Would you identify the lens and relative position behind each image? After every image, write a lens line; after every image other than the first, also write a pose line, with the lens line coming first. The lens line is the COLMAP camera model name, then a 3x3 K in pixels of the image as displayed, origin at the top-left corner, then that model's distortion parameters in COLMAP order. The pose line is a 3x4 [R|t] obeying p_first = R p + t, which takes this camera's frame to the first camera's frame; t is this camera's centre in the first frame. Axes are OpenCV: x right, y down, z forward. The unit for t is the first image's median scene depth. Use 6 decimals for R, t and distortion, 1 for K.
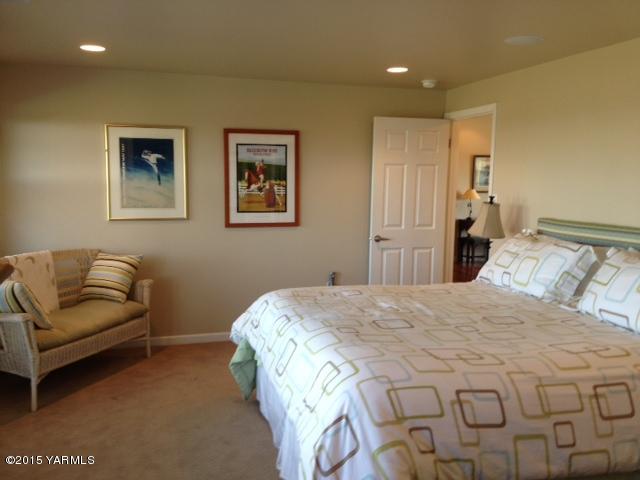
lens RADIAL K [[601.1, 0, 320.0], [0, 601.1, 240.0], [0, 0, 1]] dist [0.167228, -0.403149]
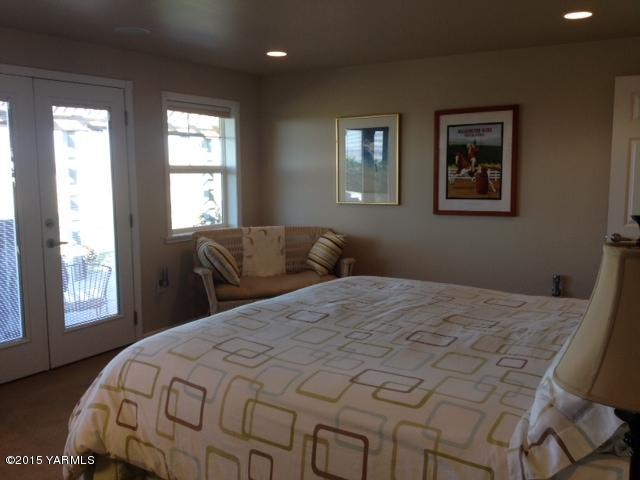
lens RADIAL K [[601.1, 0, 320.0], [0, 601.1, 240.0], [0, 0, 1]] dist [0.167228, -0.403149]
pose [[0.658031, 0.072806, -0.749463, 0.454192], [-0.064160, 0.997116, 0.040532, -0.007416], [0.750253, 0.021415, 0.660804, 0.232195]]
